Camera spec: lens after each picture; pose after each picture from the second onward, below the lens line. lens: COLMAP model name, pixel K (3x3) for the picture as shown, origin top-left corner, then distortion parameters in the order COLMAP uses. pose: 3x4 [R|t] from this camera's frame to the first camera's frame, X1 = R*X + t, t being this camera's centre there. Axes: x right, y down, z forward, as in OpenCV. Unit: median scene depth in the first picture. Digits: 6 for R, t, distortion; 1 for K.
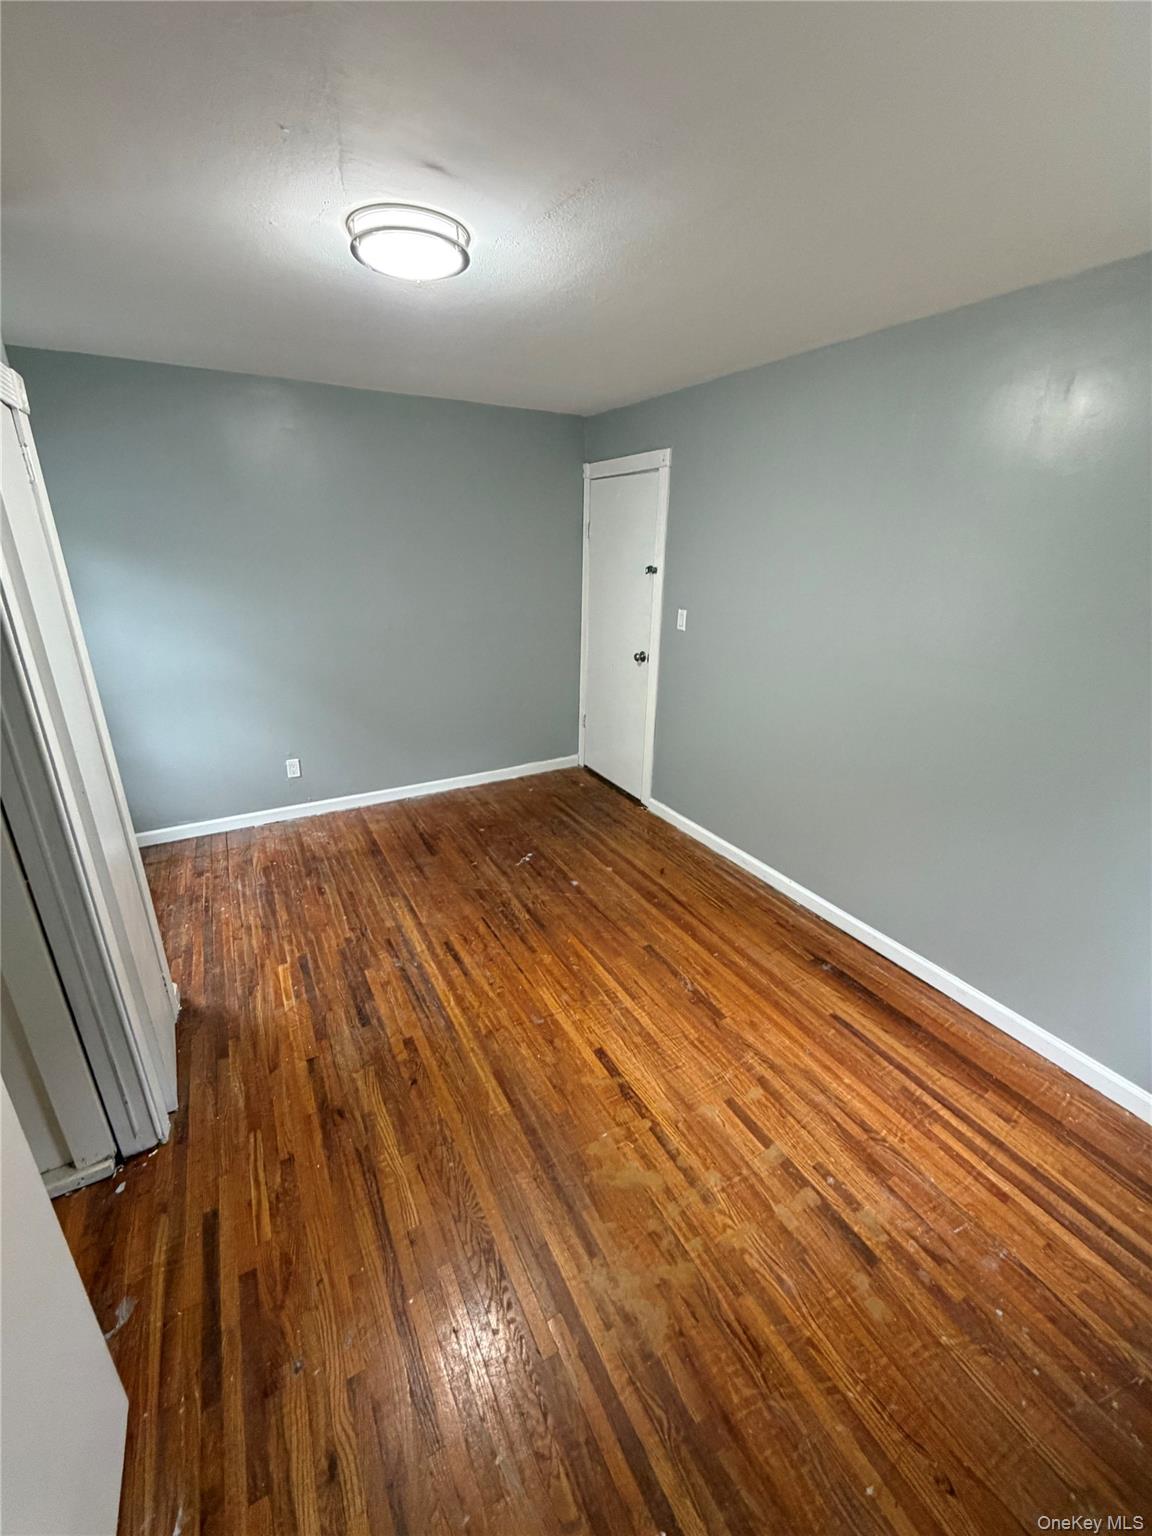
lens RADIAL K [[611.7, 0, 576.7], [0, 611.7, 760.0], [0, 0, 1]] dist [0.000228, 0.000201]
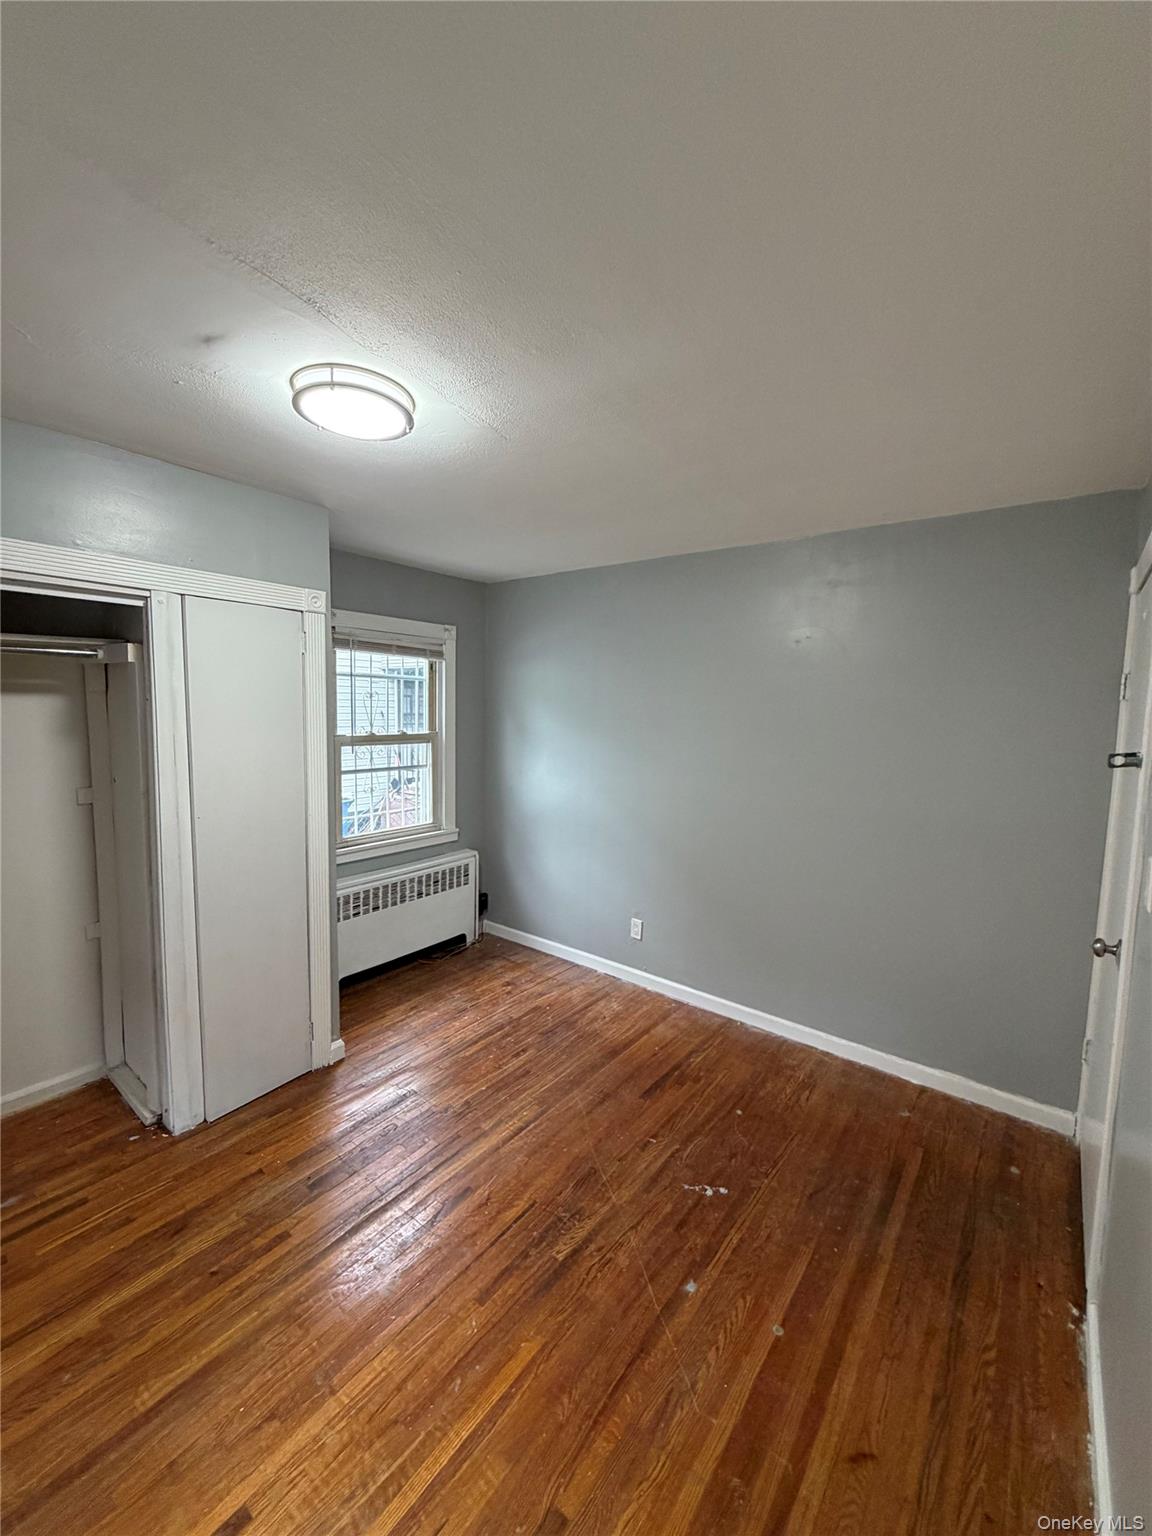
lens RADIAL K [[611.7, 0, 576.7], [0, 611.7, 760.0], [0, 0, 1]] dist [0.000228, 0.000201]
pose [[0.382303, 0.076251, -0.920886, 0.470408], [-0.334080, 0.940581, -0.060810, -0.190294], [0.861531, 0.330897, 0.385061, 0.617214]]
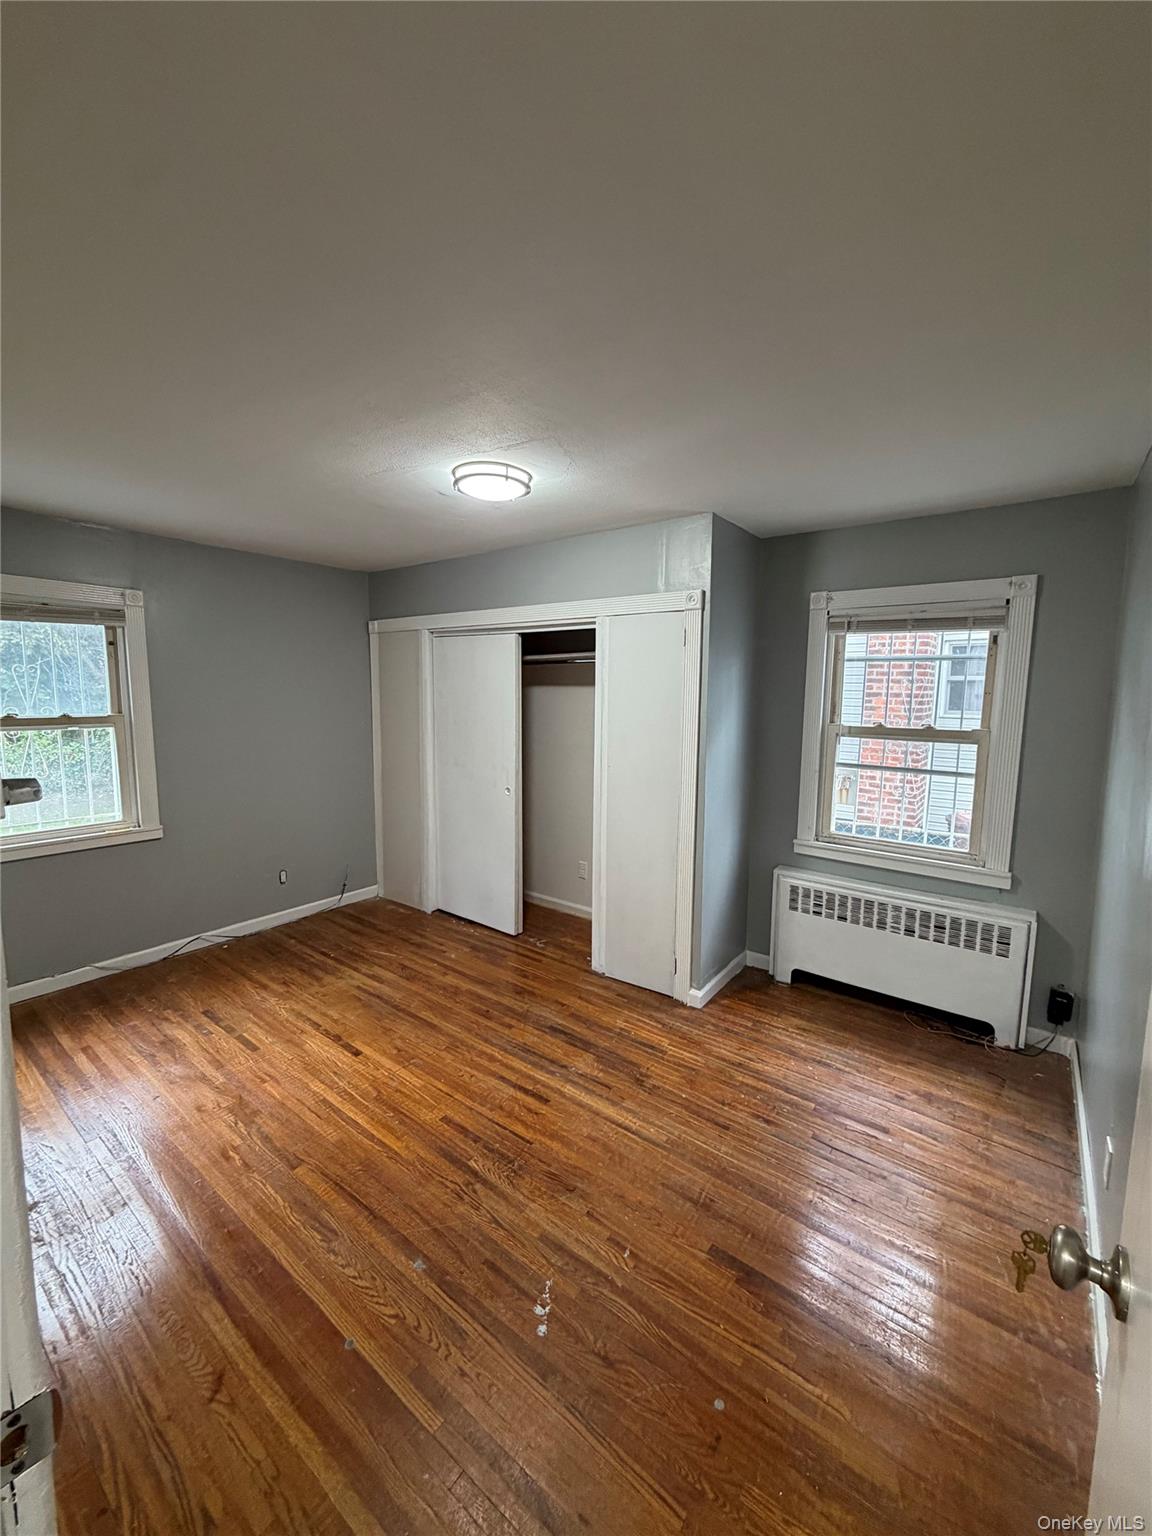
lens RADIAL K [[611.7, 0, 576.7], [0, 611.7, 760.0], [0, 0, 1]] dist [0.000228, 0.000201]
pose [[-0.918307, 0.019290, -0.395398, 0.081898], [-0.161423, 0.893753, 0.418506, -0.490774], [0.361461, 0.448144, -0.817627, 1.442766]]
